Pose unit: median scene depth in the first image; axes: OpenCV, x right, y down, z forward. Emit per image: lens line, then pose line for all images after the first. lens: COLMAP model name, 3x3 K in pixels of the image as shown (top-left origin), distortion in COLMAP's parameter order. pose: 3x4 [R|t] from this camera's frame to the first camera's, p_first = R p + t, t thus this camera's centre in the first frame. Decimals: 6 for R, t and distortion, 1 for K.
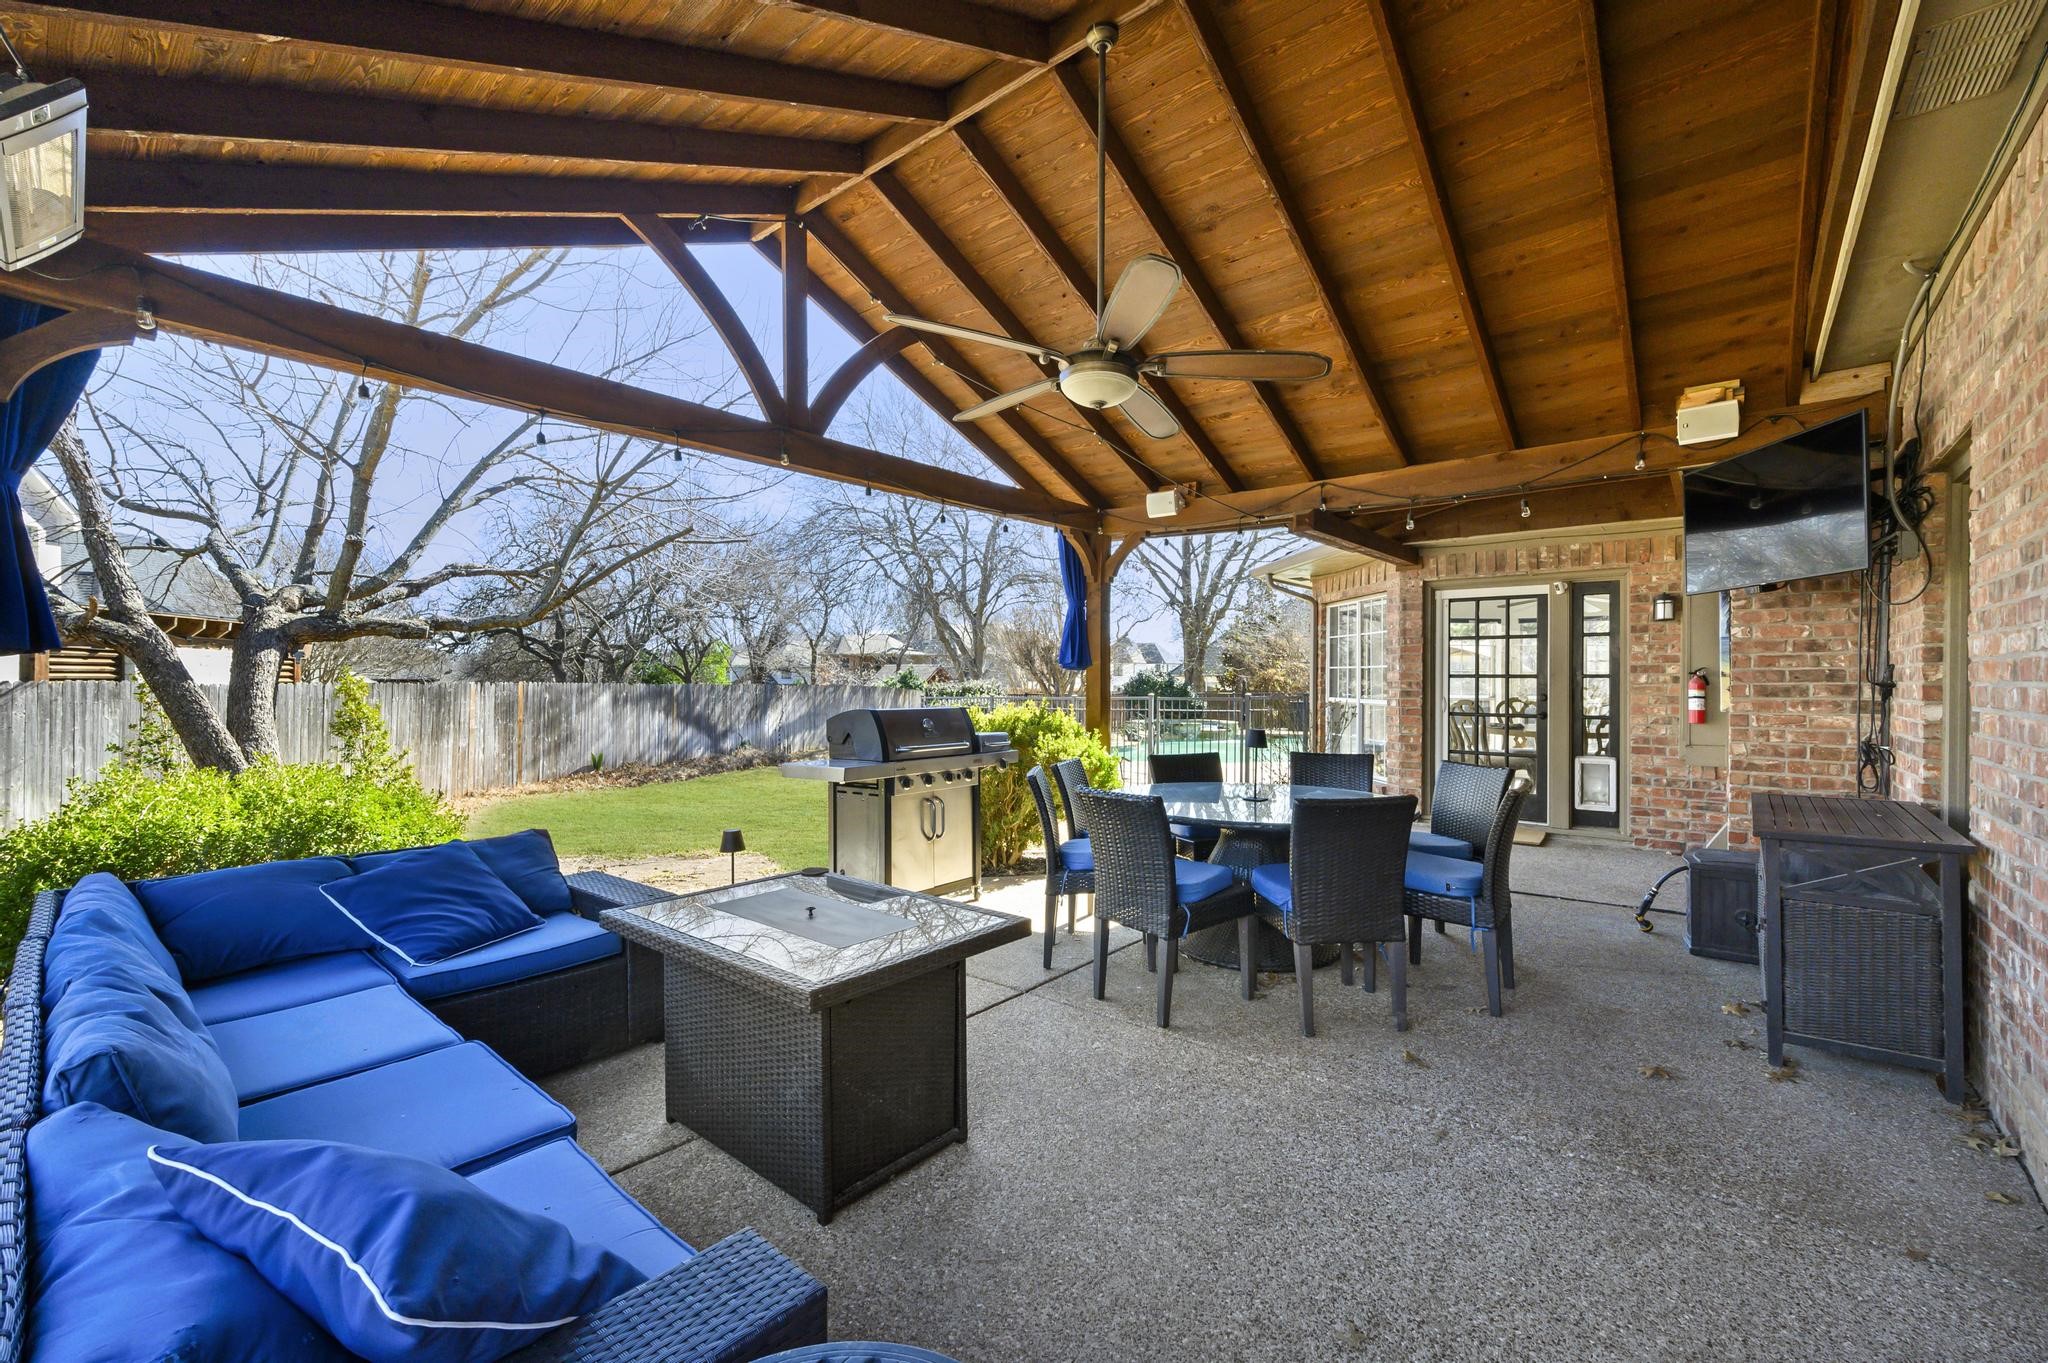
lens RADIAL K [[869.3, 0, 1022.8], [0, 869.3, 682.2], [0, 0, 1]] dist [-0.000186, -0.000019]
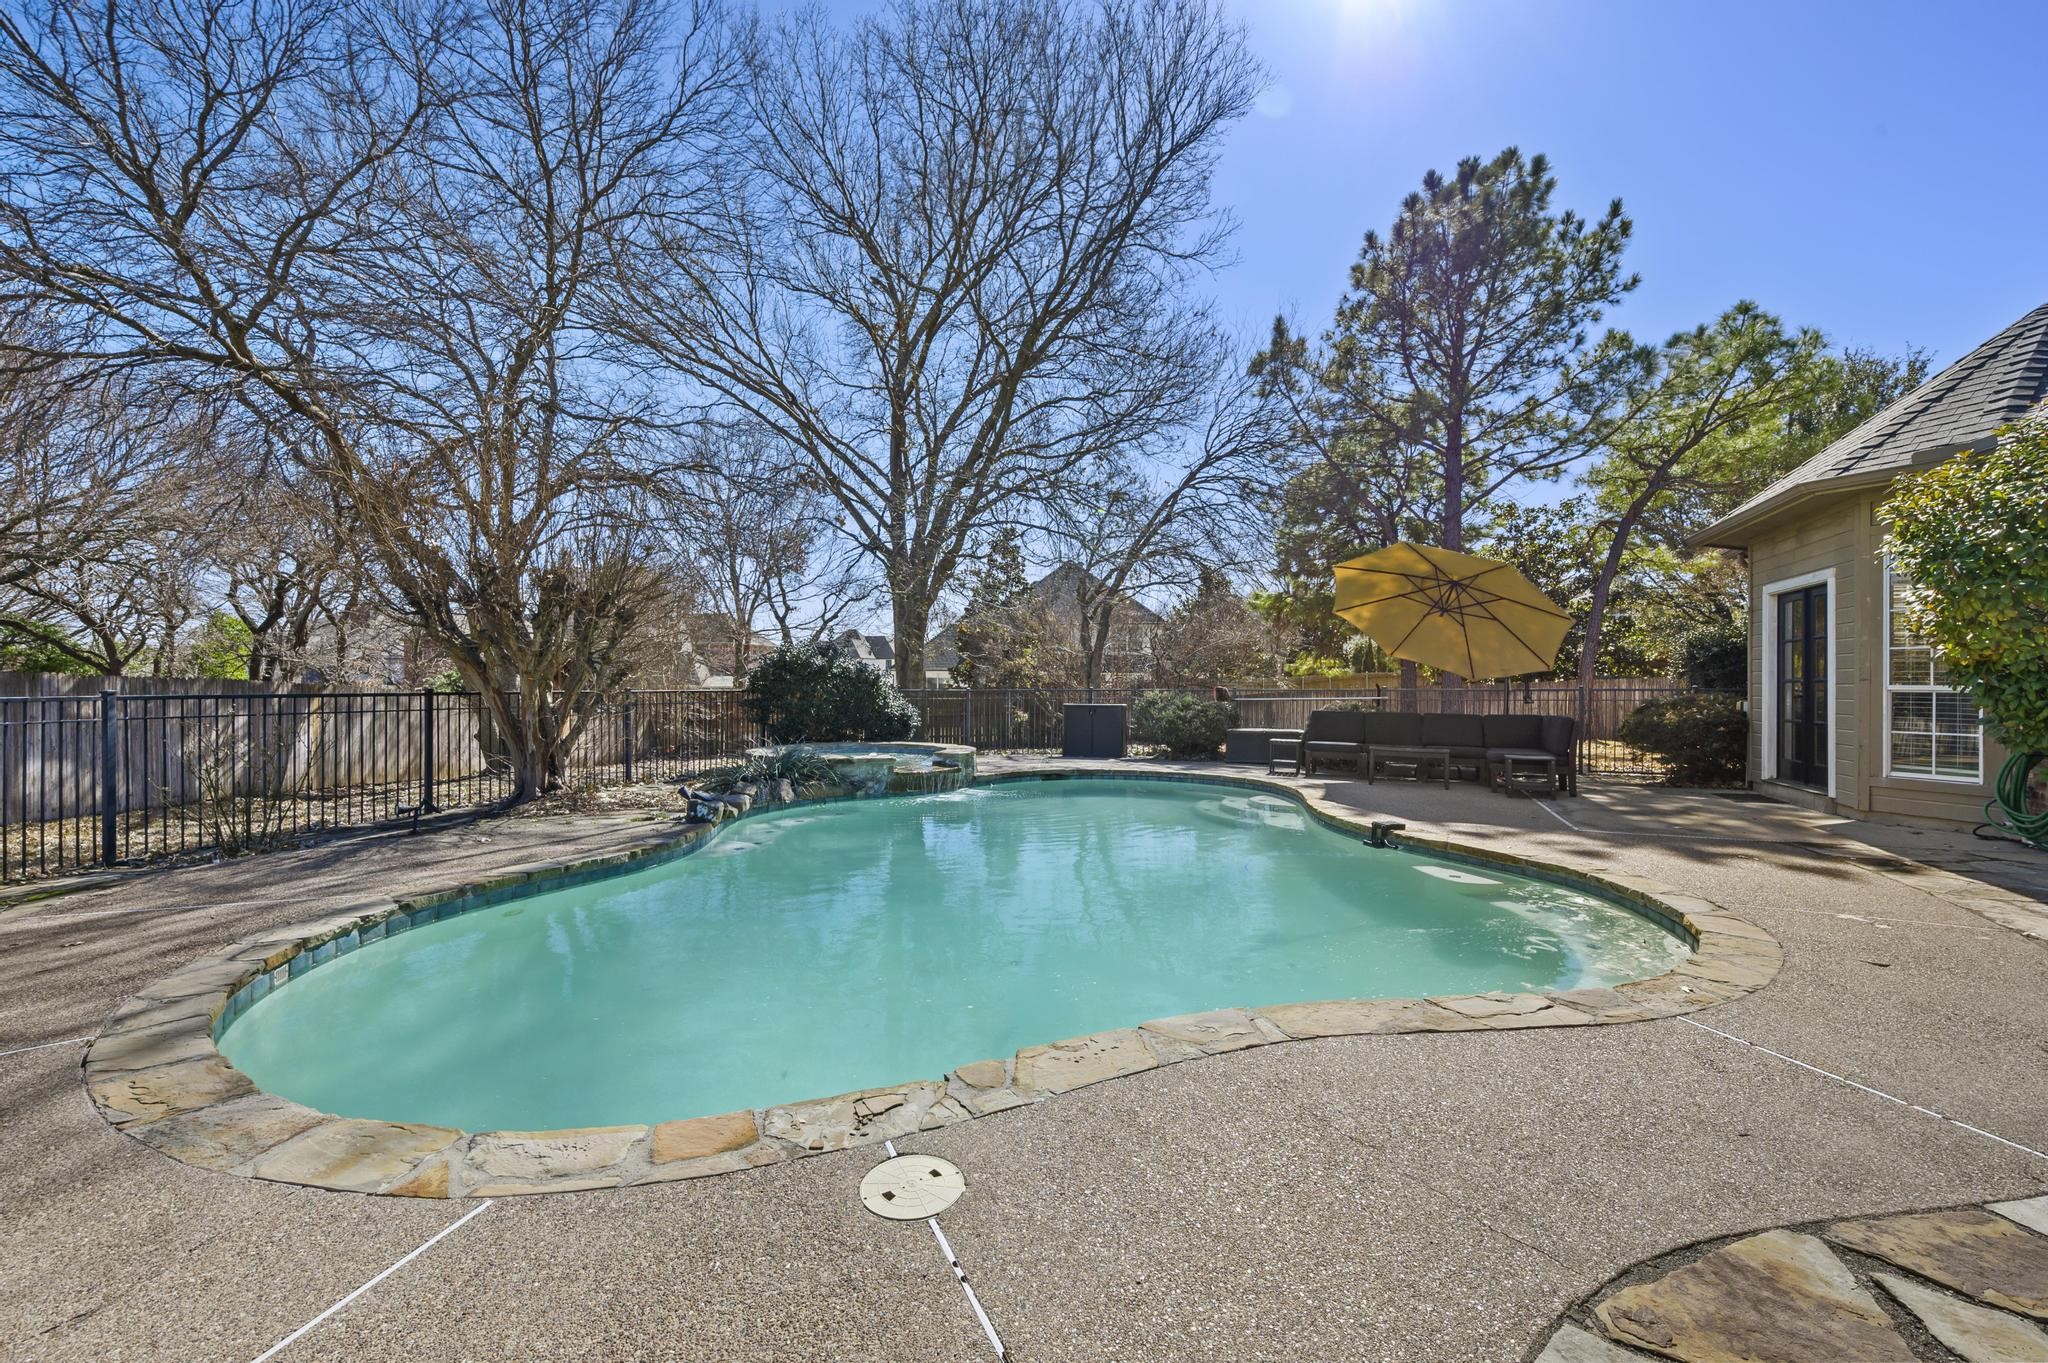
lens RADIAL K [[869.3, 0, 1019.8], [0, 869.3, 683.2], [0, 0, 1]] dist [-0.000186, -0.000019]
pose [[0.956796, -0.003511, 0.290740, 0.087503], [0.003012, 0.999993, 0.002164, 0.005906], [-0.290745, -0.001195, 0.956800, 0.358492]]
